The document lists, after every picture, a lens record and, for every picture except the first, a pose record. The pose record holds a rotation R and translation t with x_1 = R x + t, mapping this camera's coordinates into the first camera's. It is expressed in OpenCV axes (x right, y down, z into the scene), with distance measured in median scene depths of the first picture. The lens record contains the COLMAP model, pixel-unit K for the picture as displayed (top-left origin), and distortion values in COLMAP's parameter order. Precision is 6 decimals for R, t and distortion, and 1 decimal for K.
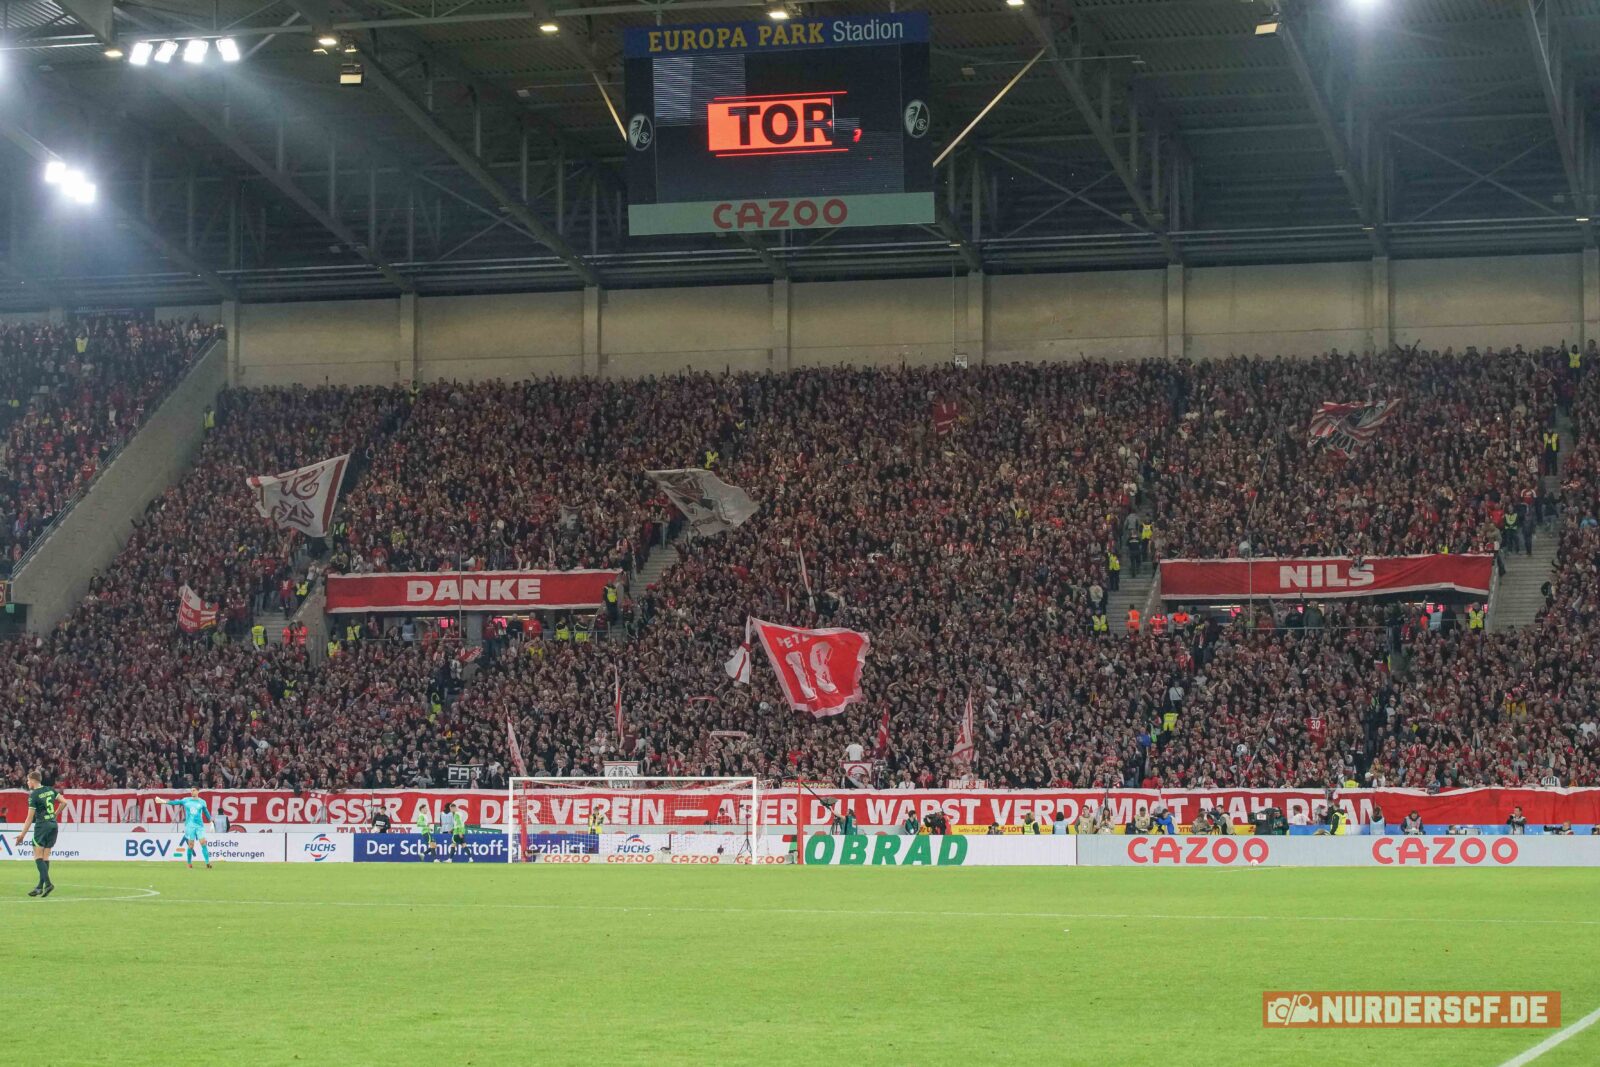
lens RADIAL K [[3448.9, 0, 799.1], [0, 3448.9, 527.1], [0, 0, 1]] dist [-0.073682, 0.000000]
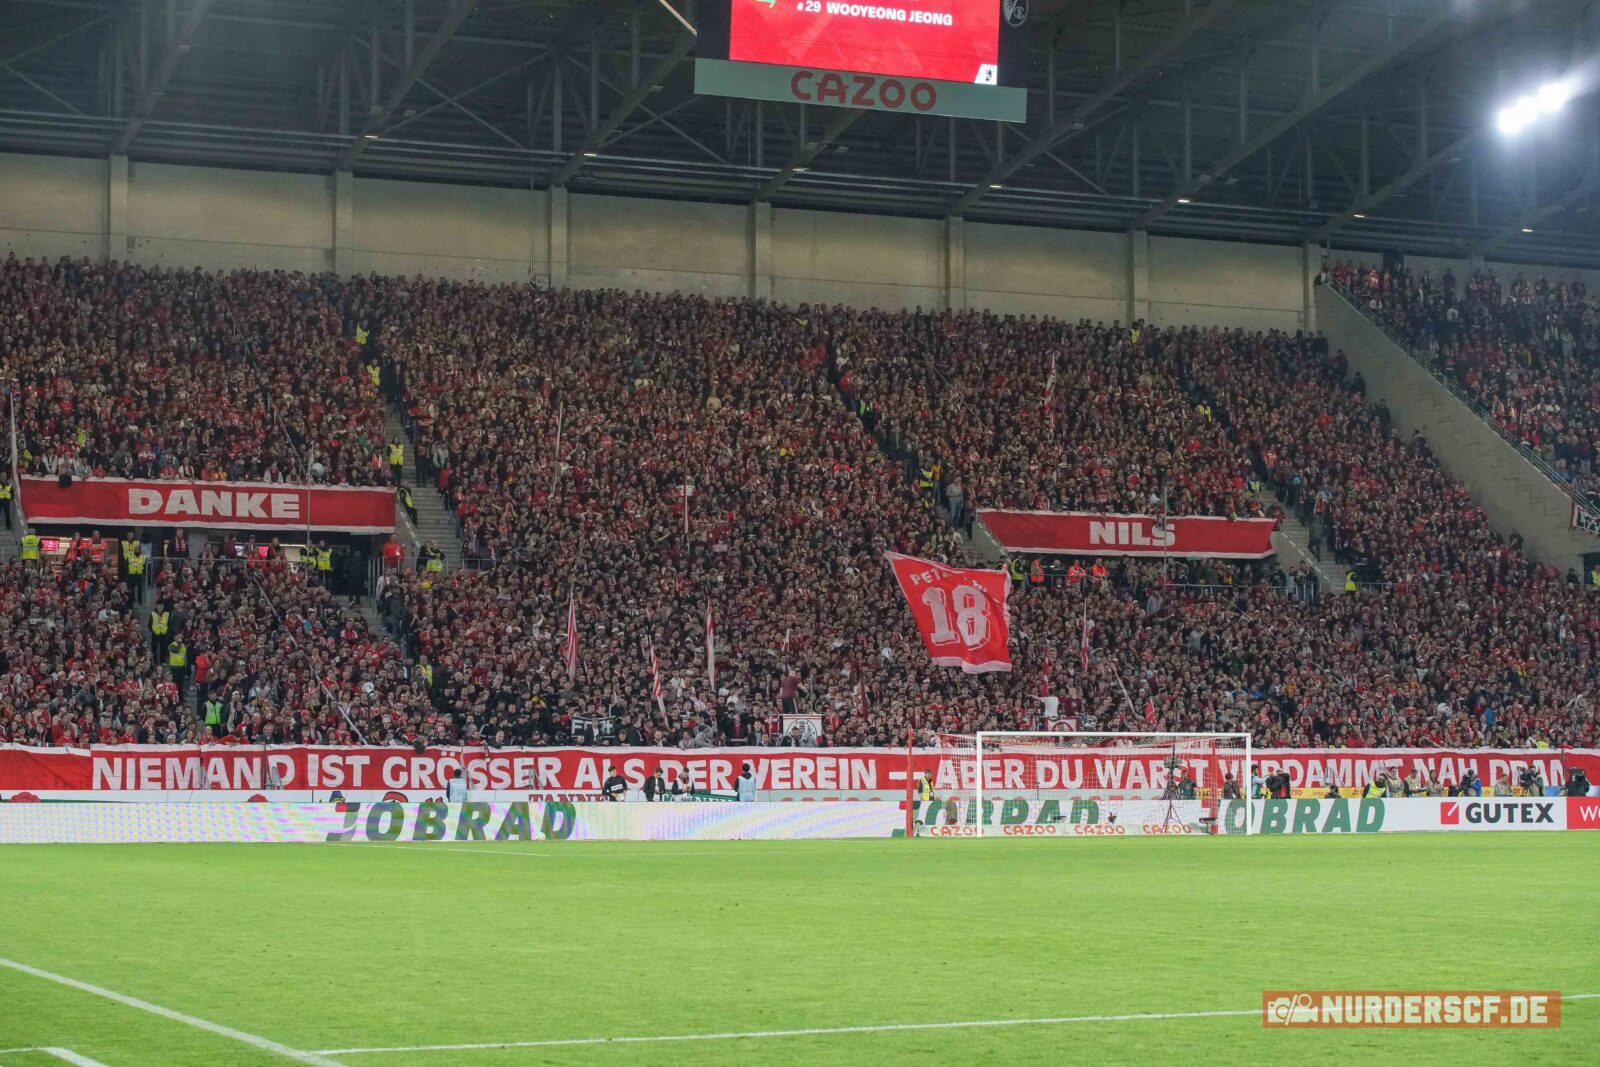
lens RADIAL K [[3086.8, 0, 800.4], [0, 3086.8, 540.2], [0, 0, 1]] dist [-0.126696, 0.000000]
pose [[0.802824, 0.044742, 0.594534, -0.492666], [-0.048228, 0.998786, -0.010041, 0.032654], [-0.594262, -0.020612, 0.804007, 0.391111]]
